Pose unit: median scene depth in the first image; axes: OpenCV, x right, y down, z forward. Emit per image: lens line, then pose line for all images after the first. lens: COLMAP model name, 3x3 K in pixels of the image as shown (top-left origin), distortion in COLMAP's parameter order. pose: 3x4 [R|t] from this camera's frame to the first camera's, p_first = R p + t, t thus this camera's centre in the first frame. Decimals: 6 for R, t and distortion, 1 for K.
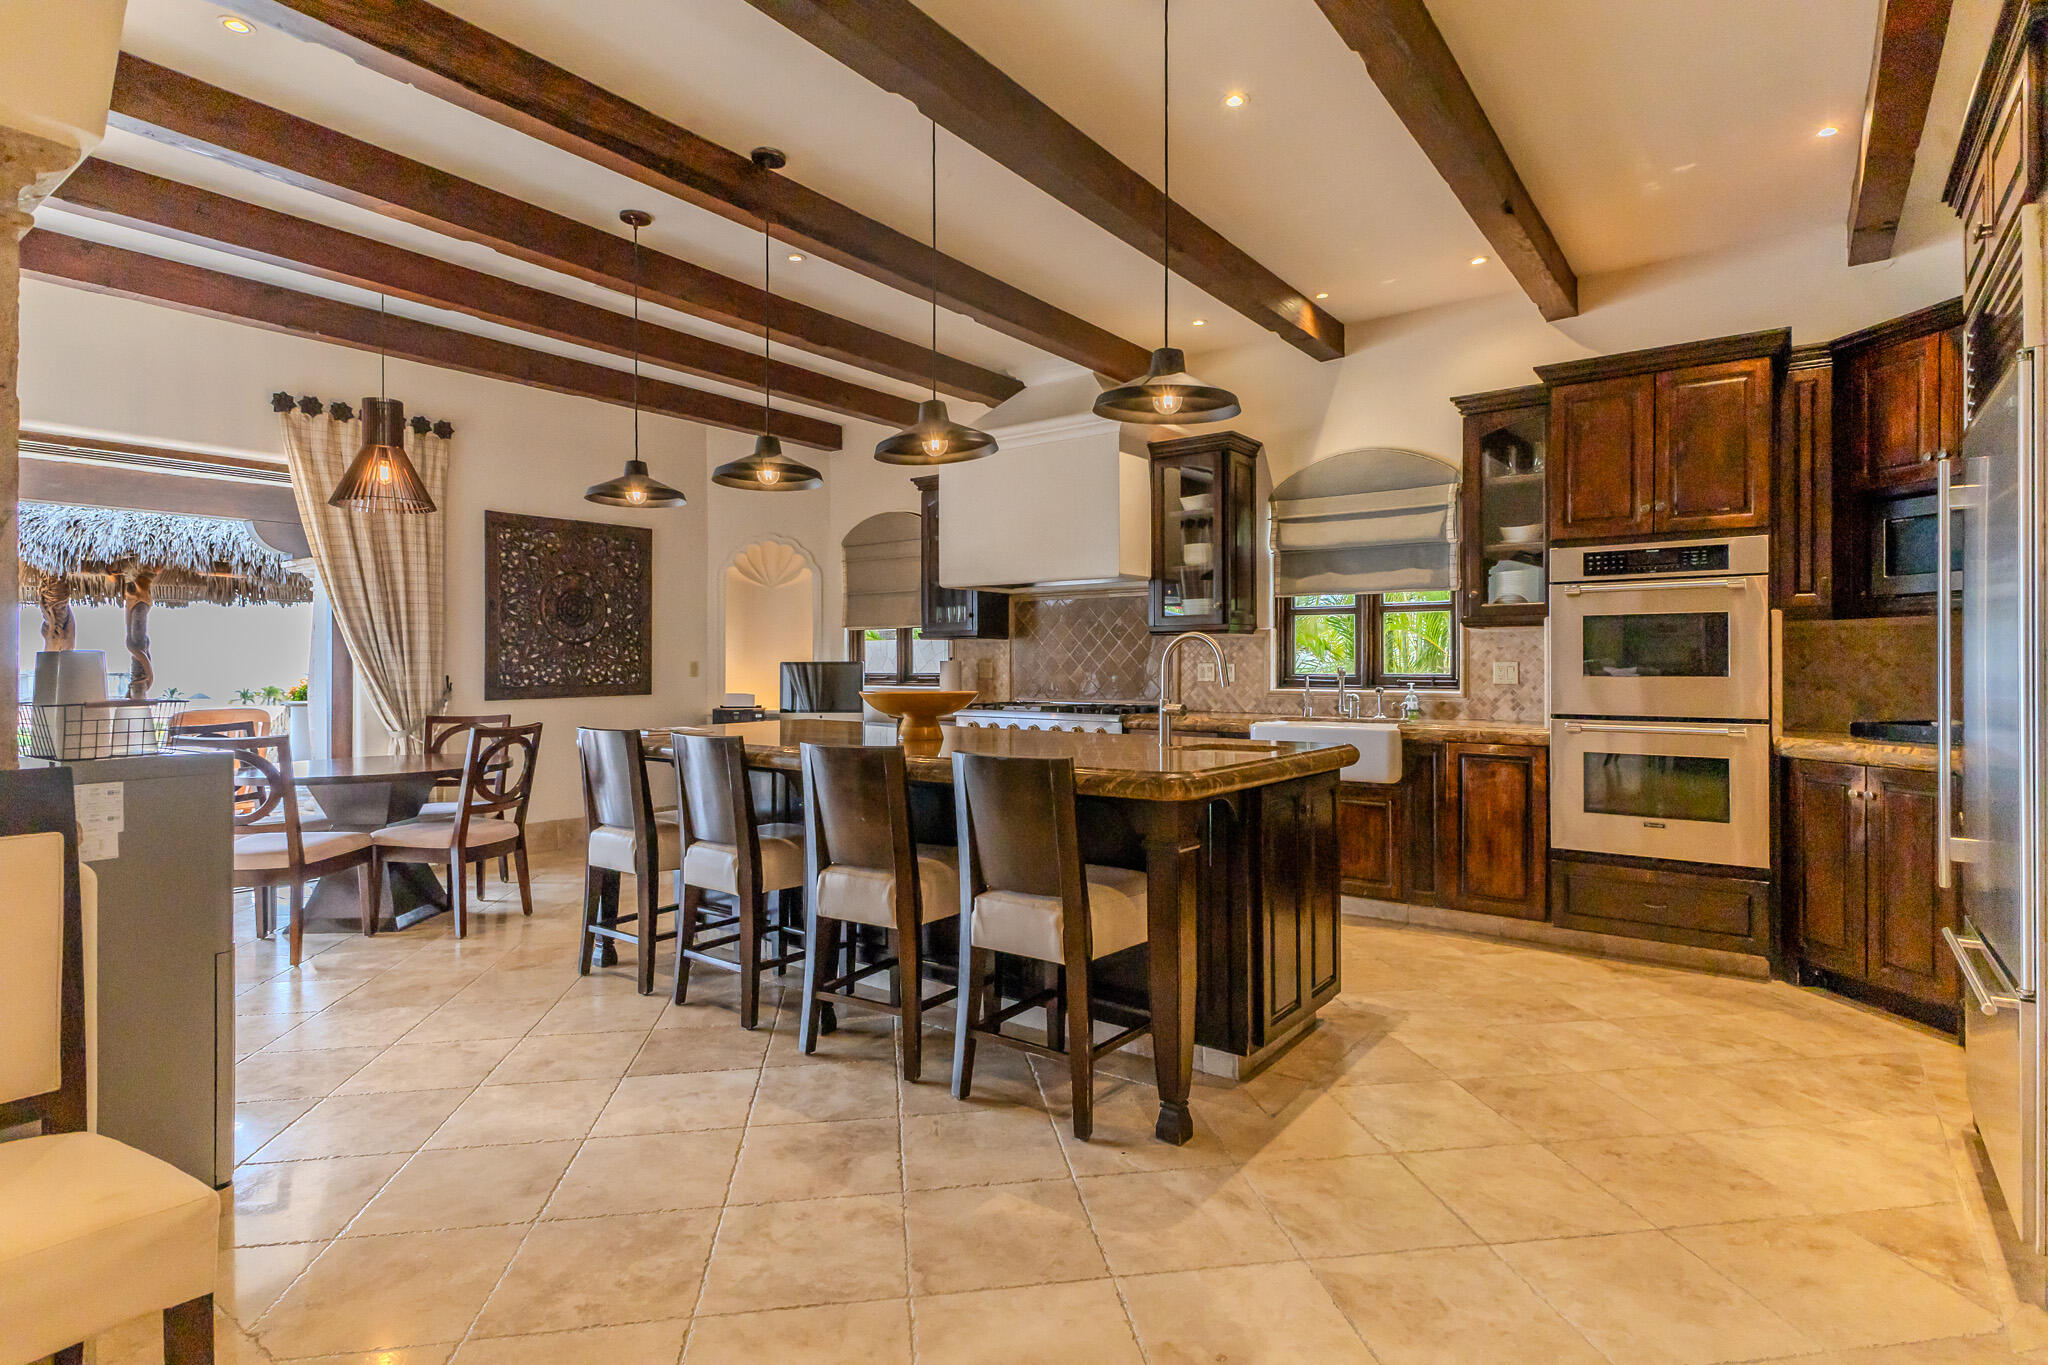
lens RADIAL K [[1063.9, 0, 985.6], [0, 1063.9, 668.0], [0, 0, 1]] dist [0.000053, 0.000073]
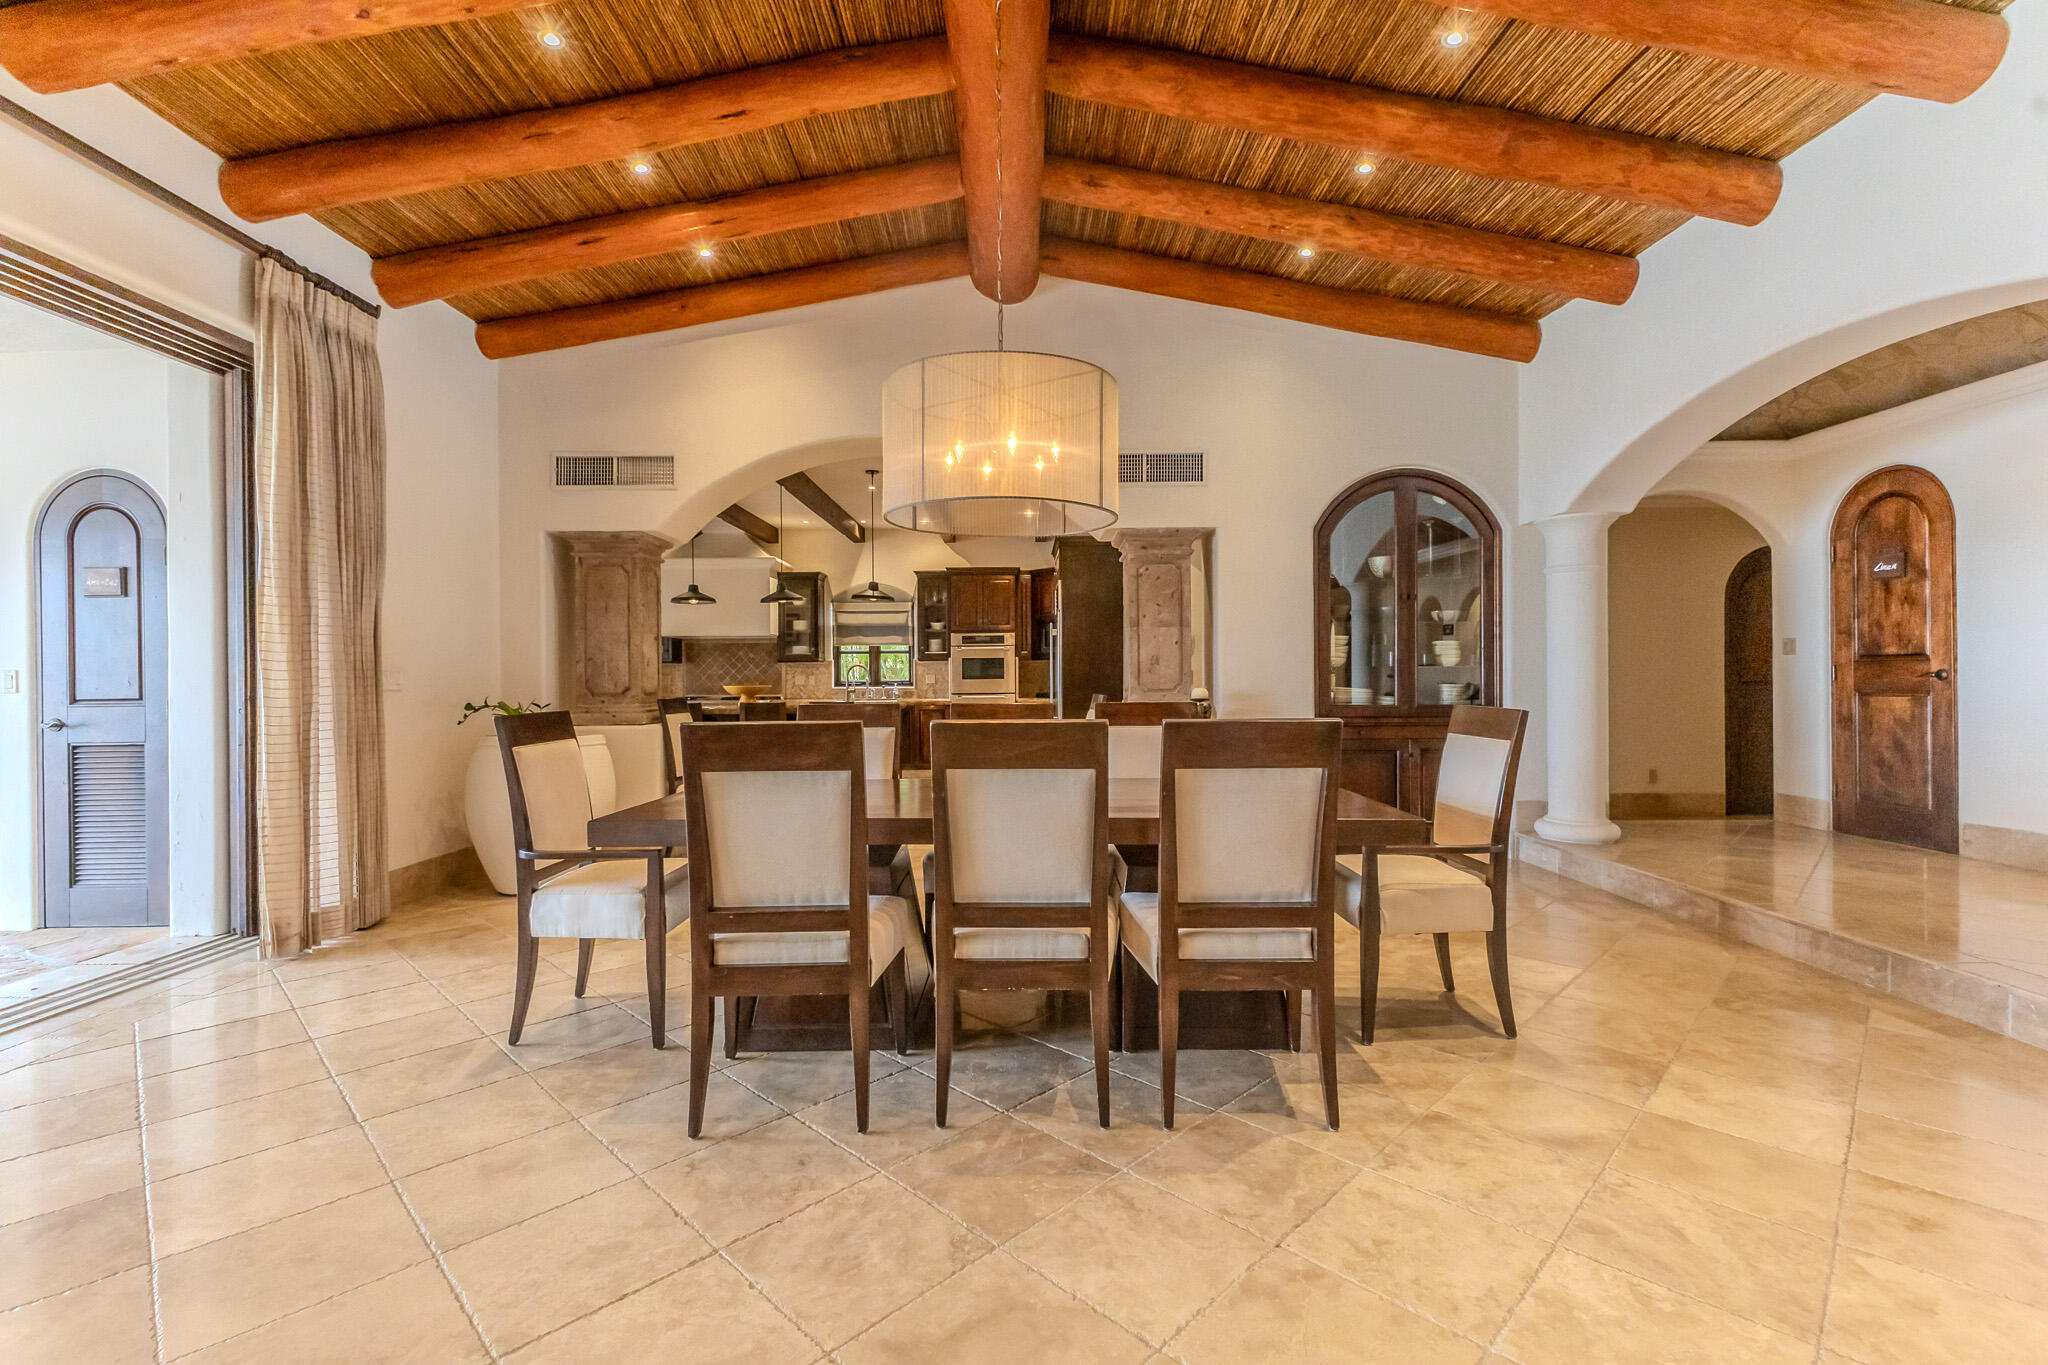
lens RADIAL K [[897.2, 0, 1024.0], [0, 897.2, 682.5], [0, 0, 1]] dist [0.004452, -0.000109]
pose [[0.792119, -0.006231, 0.610335, -0.635726], [0.007458, 0.999972, 0.000529, 0.013323], [-0.610321, 0.004133, 0.792144, -0.823355]]
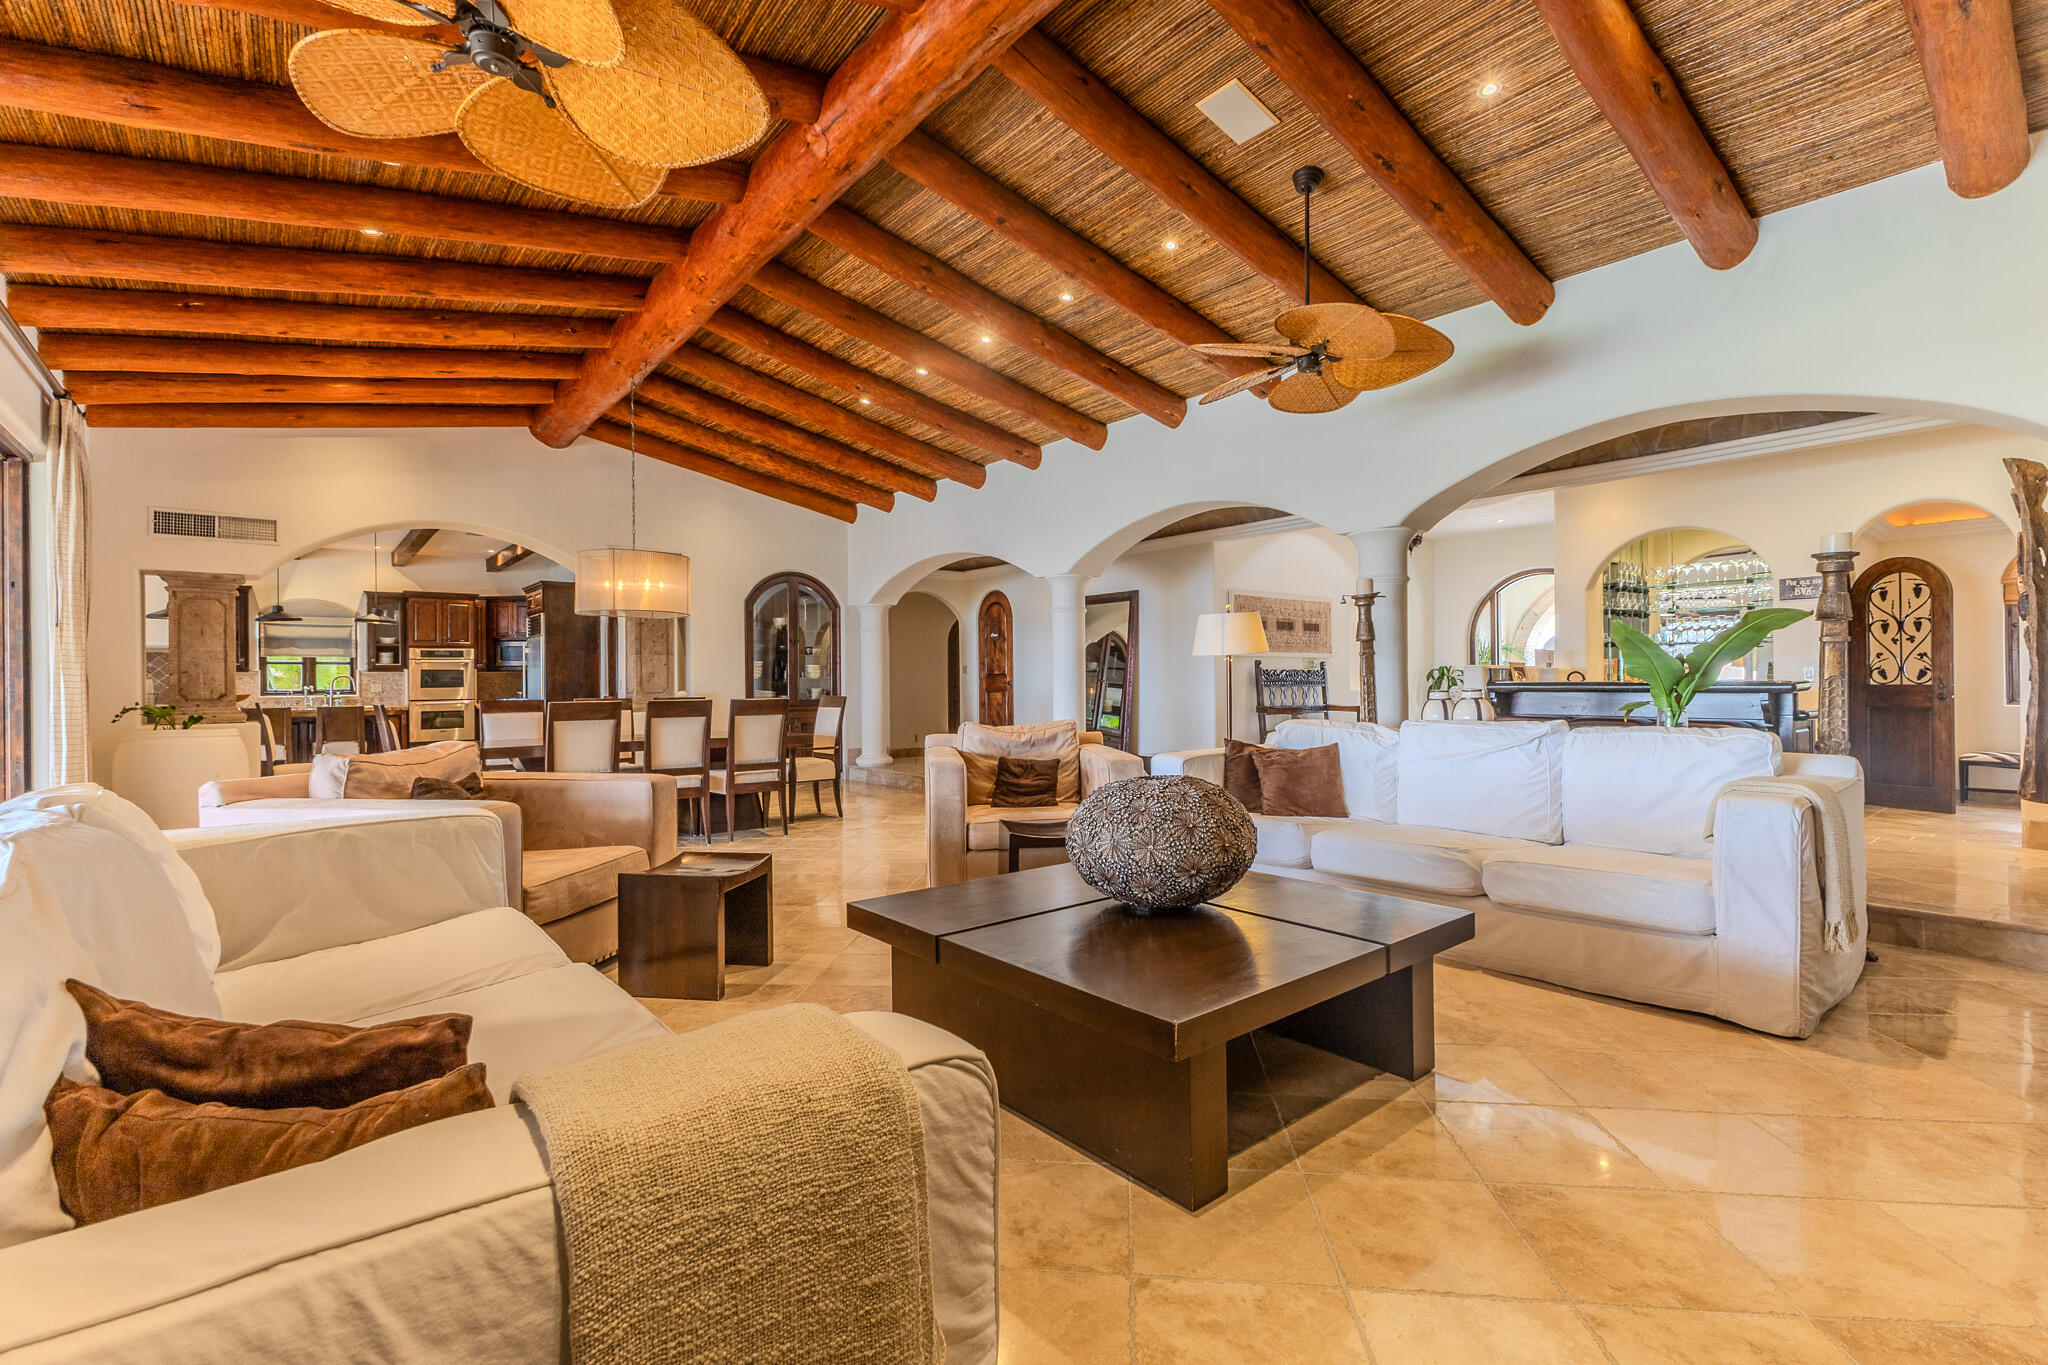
lens RADIAL K [[897.2, 0, 1024.0], [0, 897.2, 682.5], [0, 0, 1]] dist [0.004452, -0.000109]
pose [[0.228584, -0.000898, 0.973524, -1.420052], [0.012609, 0.999918, -0.002038, 0.016397], [-0.973442, 0.012741, 0.228577, -1.194259]]
